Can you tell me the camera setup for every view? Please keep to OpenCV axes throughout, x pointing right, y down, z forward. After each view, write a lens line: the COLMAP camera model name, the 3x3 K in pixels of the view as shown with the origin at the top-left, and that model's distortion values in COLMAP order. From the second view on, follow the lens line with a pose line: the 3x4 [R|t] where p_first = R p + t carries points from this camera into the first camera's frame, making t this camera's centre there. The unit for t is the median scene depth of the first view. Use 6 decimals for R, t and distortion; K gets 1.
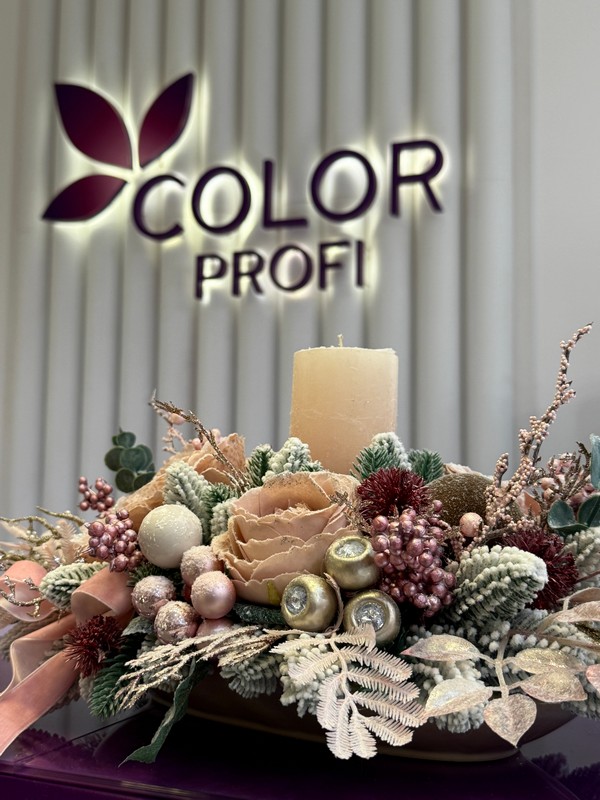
lens RADIAL K [[952.0, 0, 300.0], [0, 952.0, 400.0], [0, 0, 1]] dist [0.097393, -0.012527]
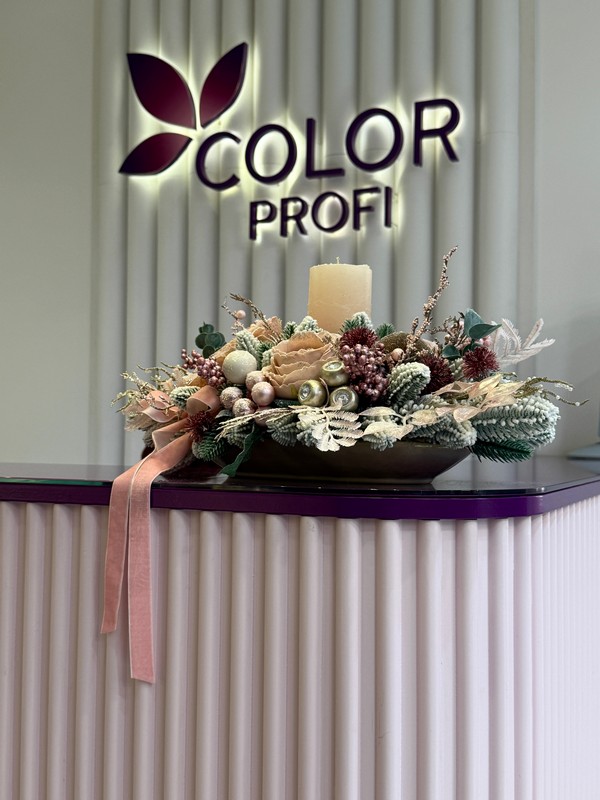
lens RADIAL K [[952.0, 0, 300.0], [0, 952.0, 400.0], [0, 0, 1]] dist [0.097393, -0.012527]
pose [[0.998330, -0.004930, -0.057561, 0.076651], [0.008409, 0.998142, 0.060348, 0.085894], [0.057157, -0.060731, 0.996516, -0.739689]]
